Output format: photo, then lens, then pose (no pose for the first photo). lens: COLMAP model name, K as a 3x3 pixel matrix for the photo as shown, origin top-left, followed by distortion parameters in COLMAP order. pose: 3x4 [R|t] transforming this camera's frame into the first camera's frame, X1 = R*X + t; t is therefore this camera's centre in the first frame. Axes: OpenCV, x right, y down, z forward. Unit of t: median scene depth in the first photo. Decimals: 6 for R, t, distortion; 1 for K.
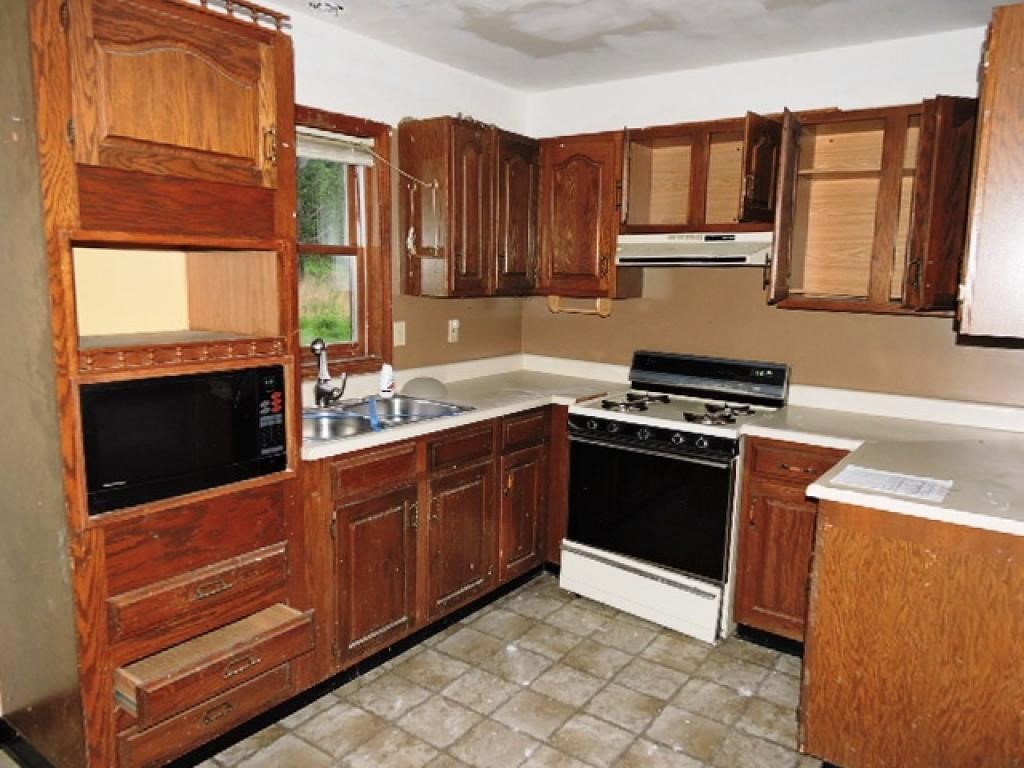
lens RADIAL K [[734.0, 0, 512.4], [0, 734.0, 380.8], [0, 0, 1]] dist [0.001991, -0.002545]
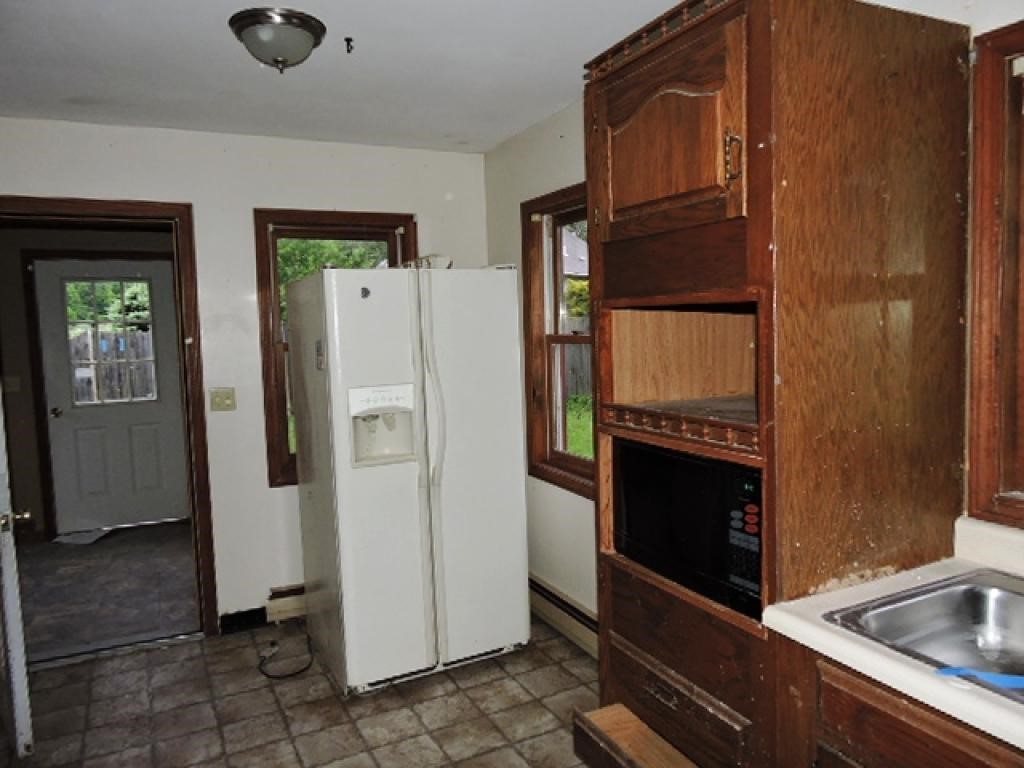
lens RADIAL K [[734.0, 0, 510.1], [0, 734.0, 384.9], [0, 0, 1]] dist [0.001991, -0.002545]
pose [[-0.464700, 0.068686, -0.882800, 0.392742], [-0.100970, 0.986373, 0.129895, -0.164353], [0.879692, 0.149498, -0.451433, 1.102004]]
